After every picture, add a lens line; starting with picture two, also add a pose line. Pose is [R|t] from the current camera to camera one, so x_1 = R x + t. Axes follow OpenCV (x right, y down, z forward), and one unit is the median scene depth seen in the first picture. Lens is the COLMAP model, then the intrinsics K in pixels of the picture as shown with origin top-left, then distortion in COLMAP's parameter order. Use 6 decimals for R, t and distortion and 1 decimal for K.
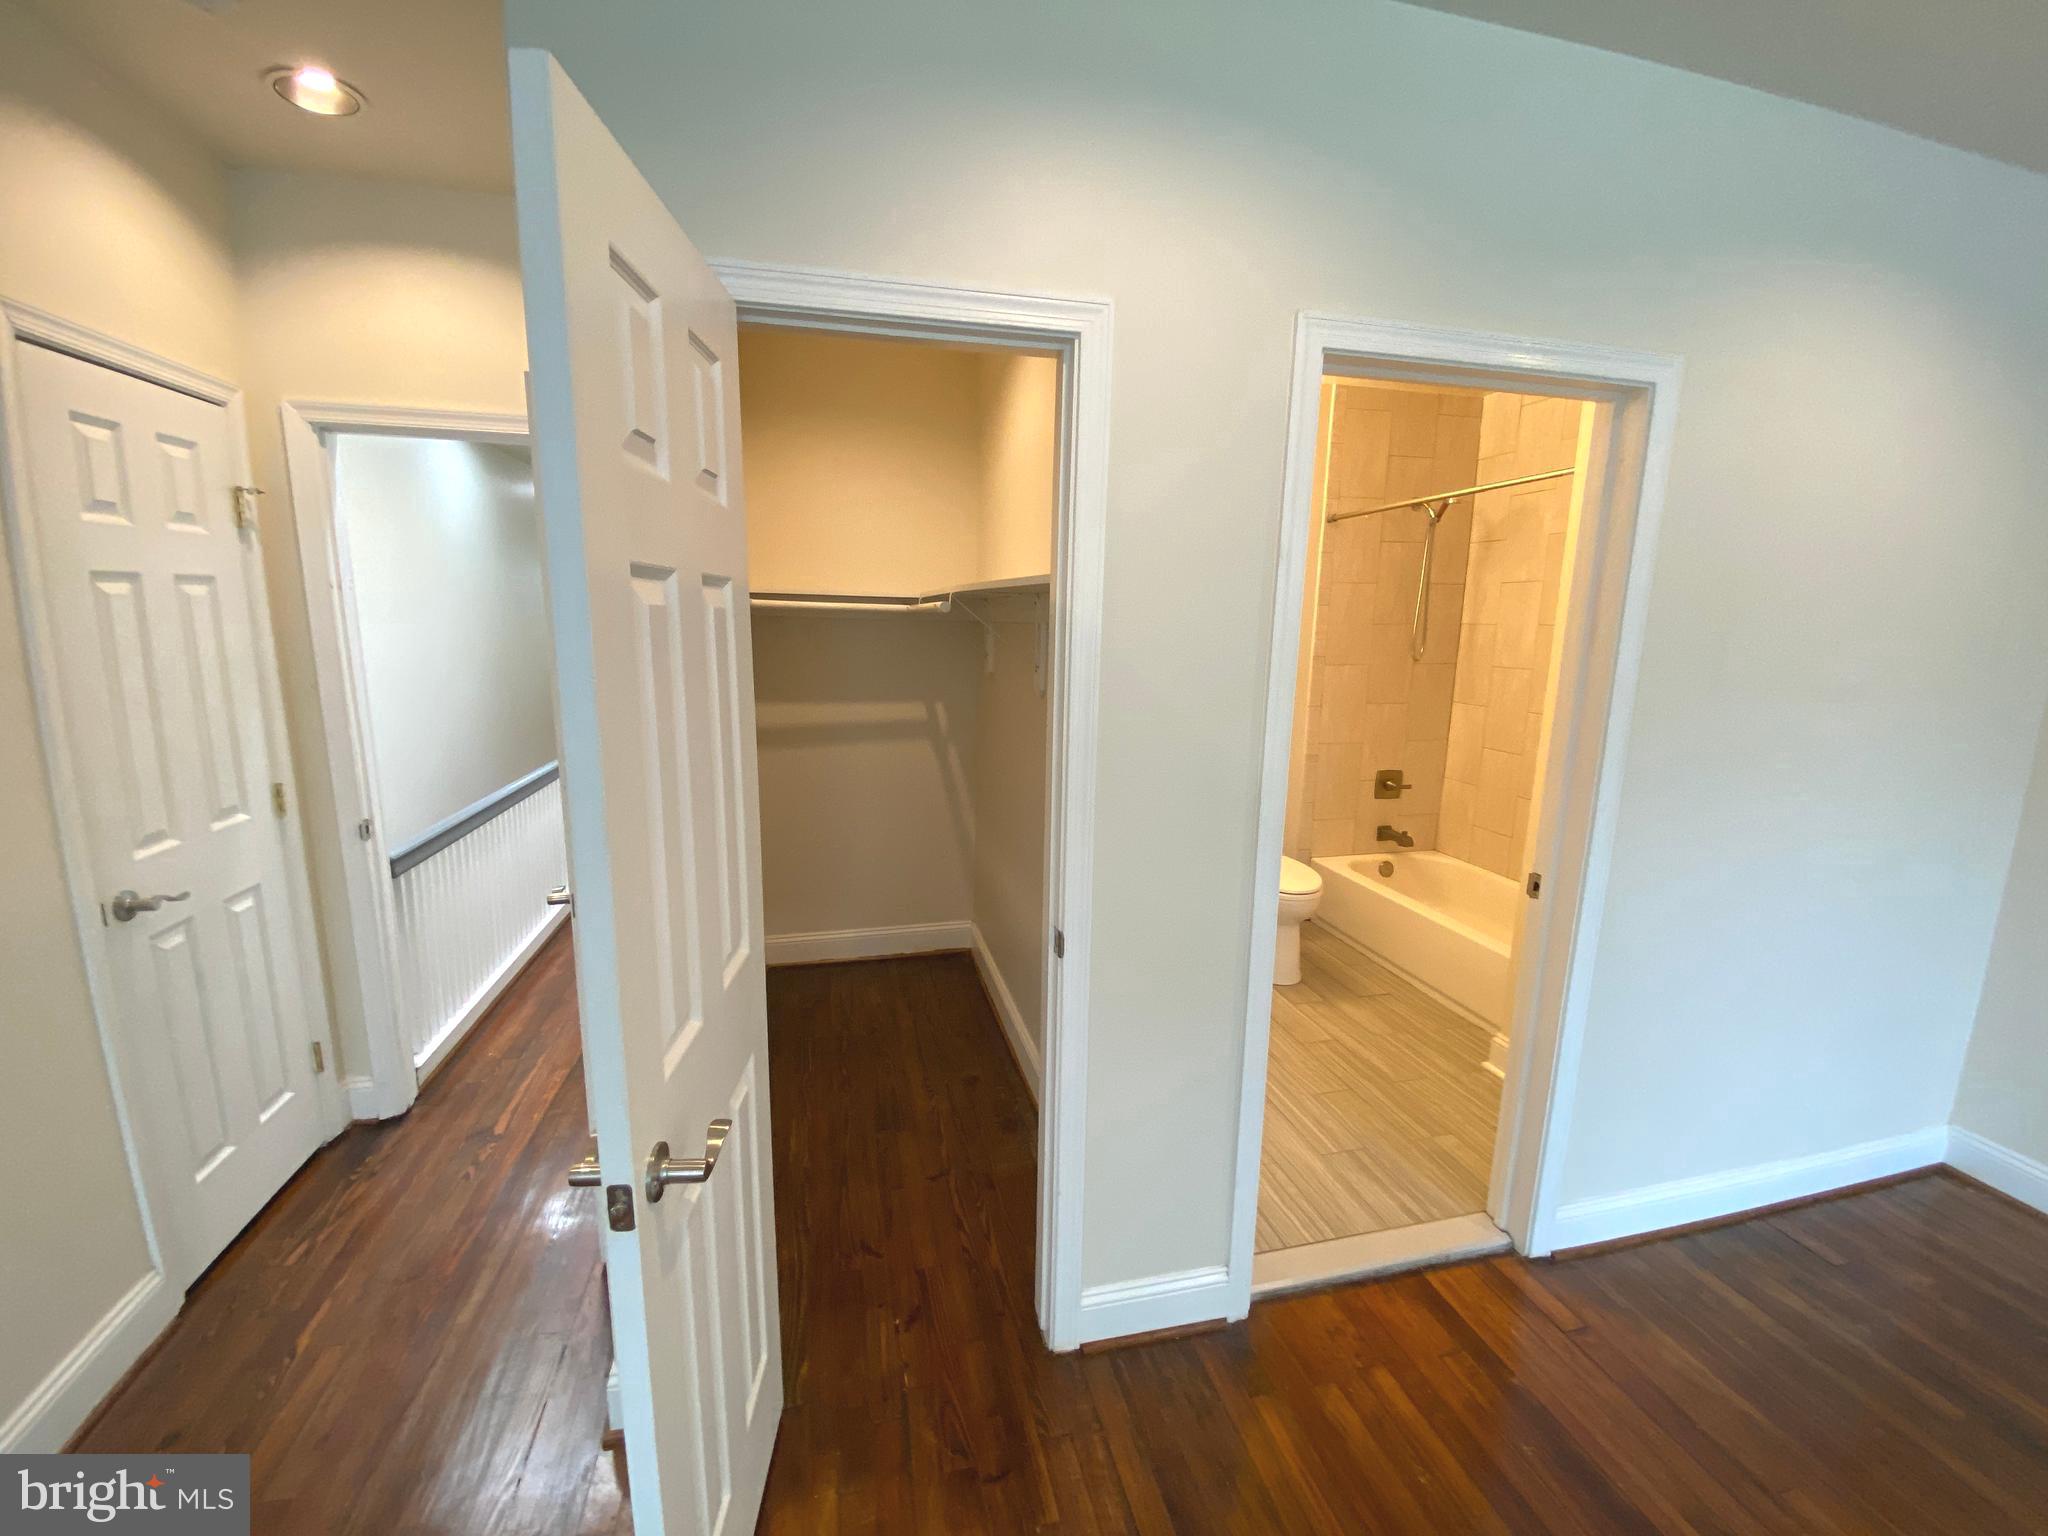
lens RADIAL K [[825.1, 0, 1011.3], [0, 825.1, 775.7], [0, 0, 1]] dist [0.002828, -0.010515]
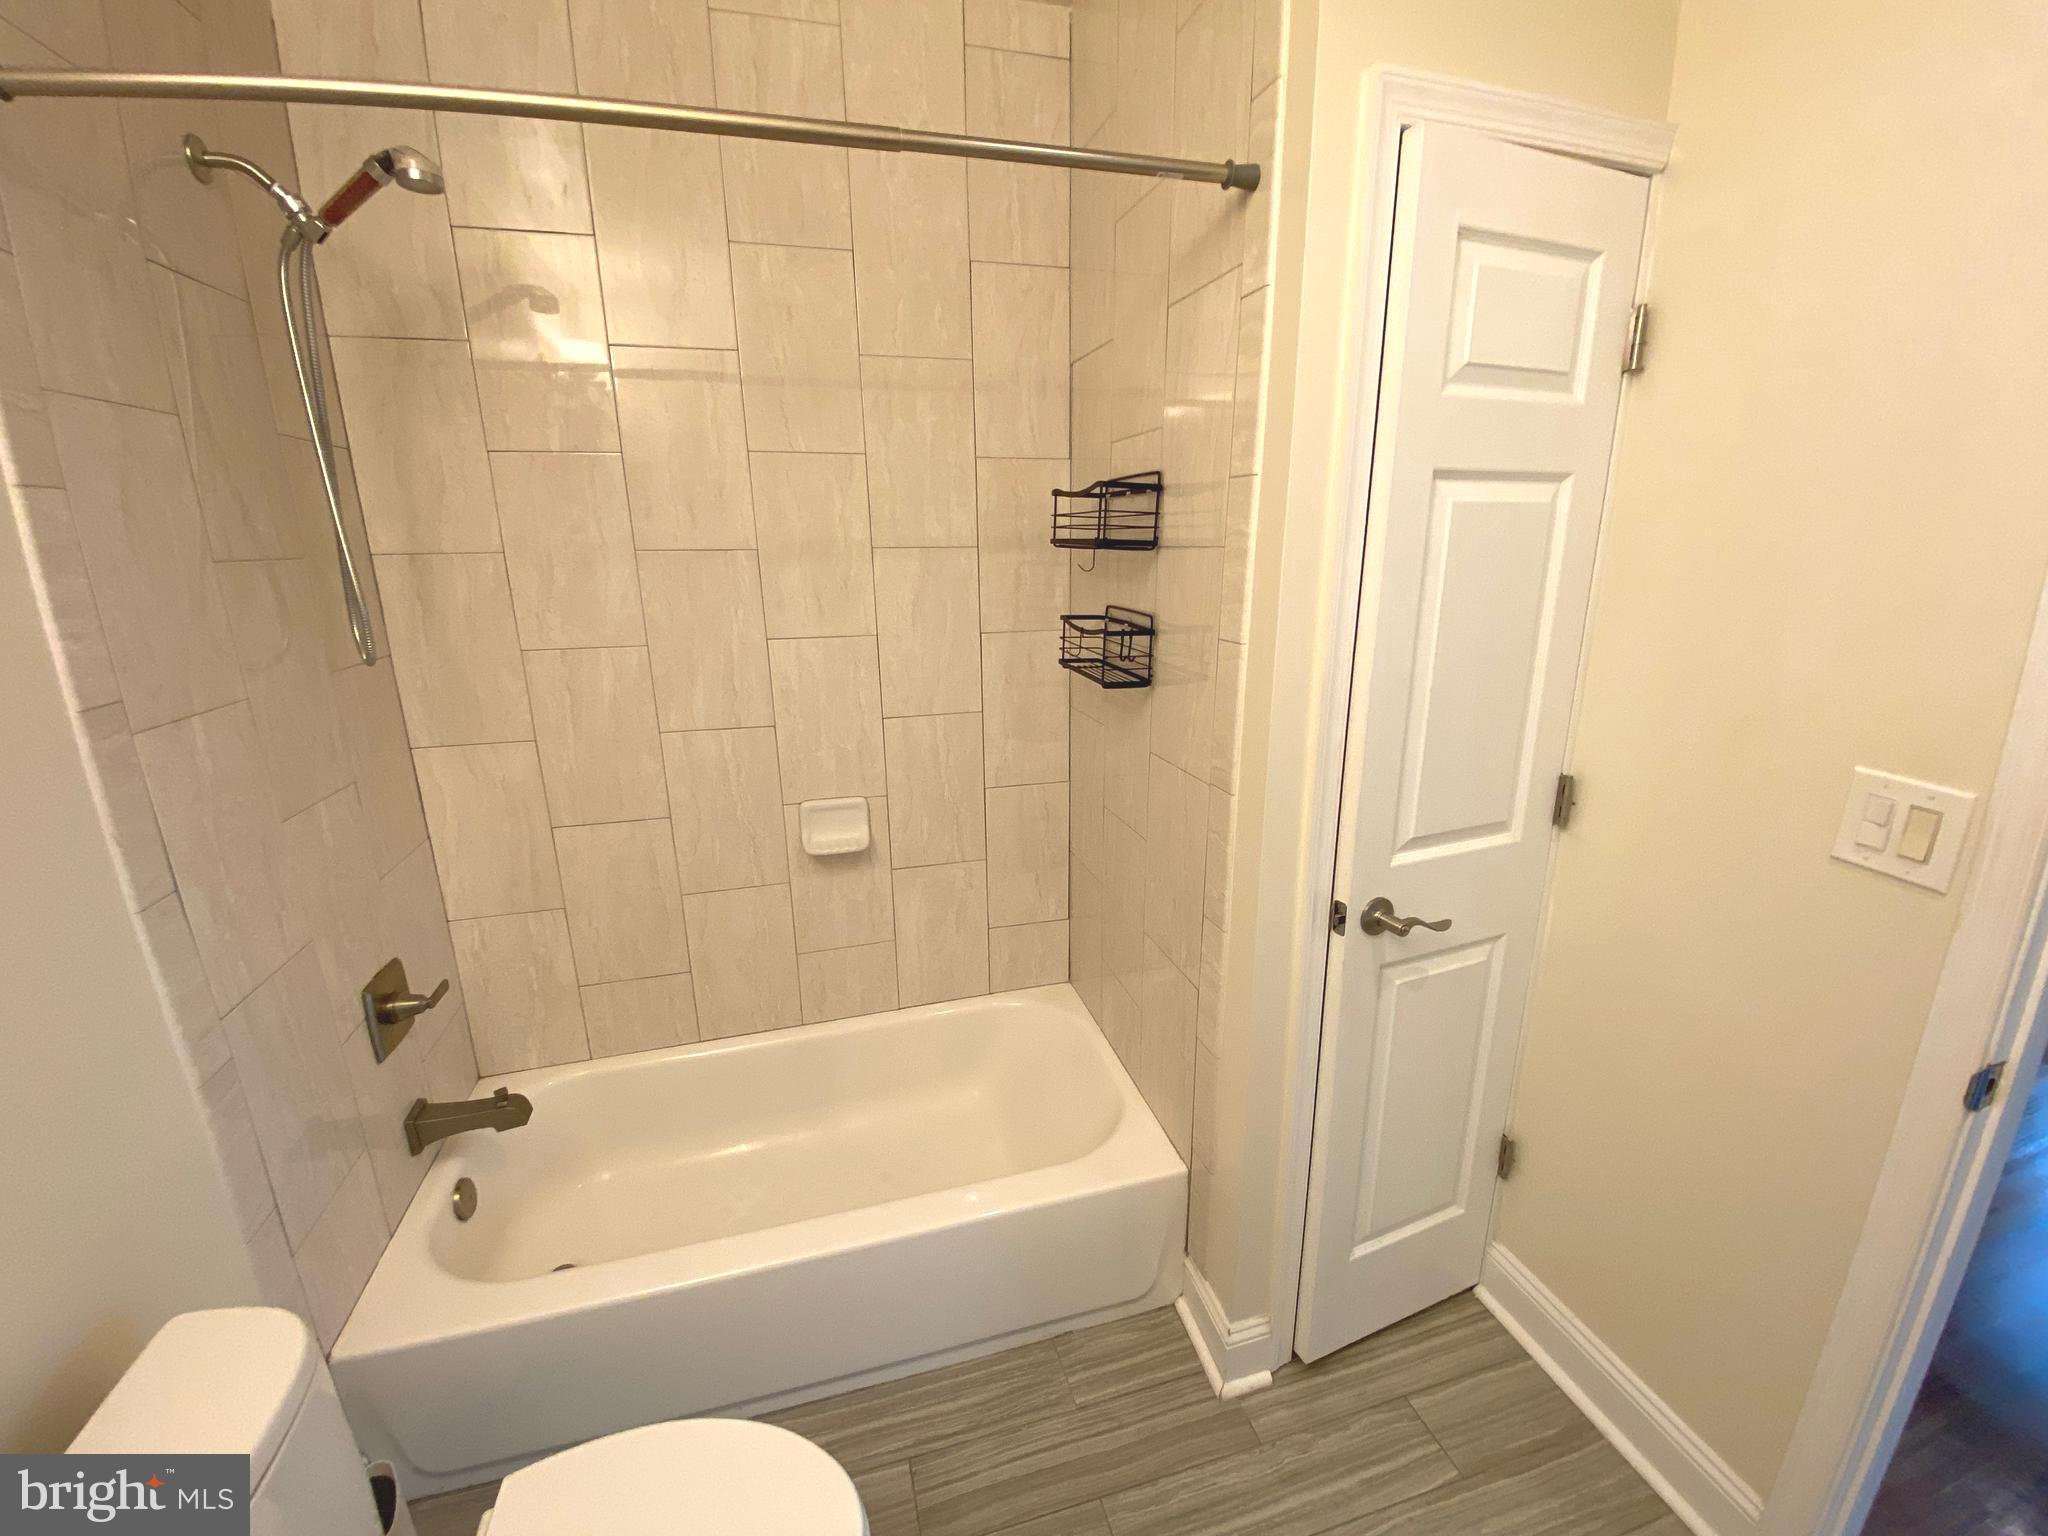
lens RADIAL K [[825.1, 0, 1022.3], [0, 825.1, 771.5], [0, 0, 1]] dist [0.002828, -0.010515]
pose [[-0.056133, -0.268404, 0.961670, 0.128577], [0.200171, 0.940607, 0.274210, -0.135824], [-0.978152, 0.207891, 0.000928, 0.737598]]
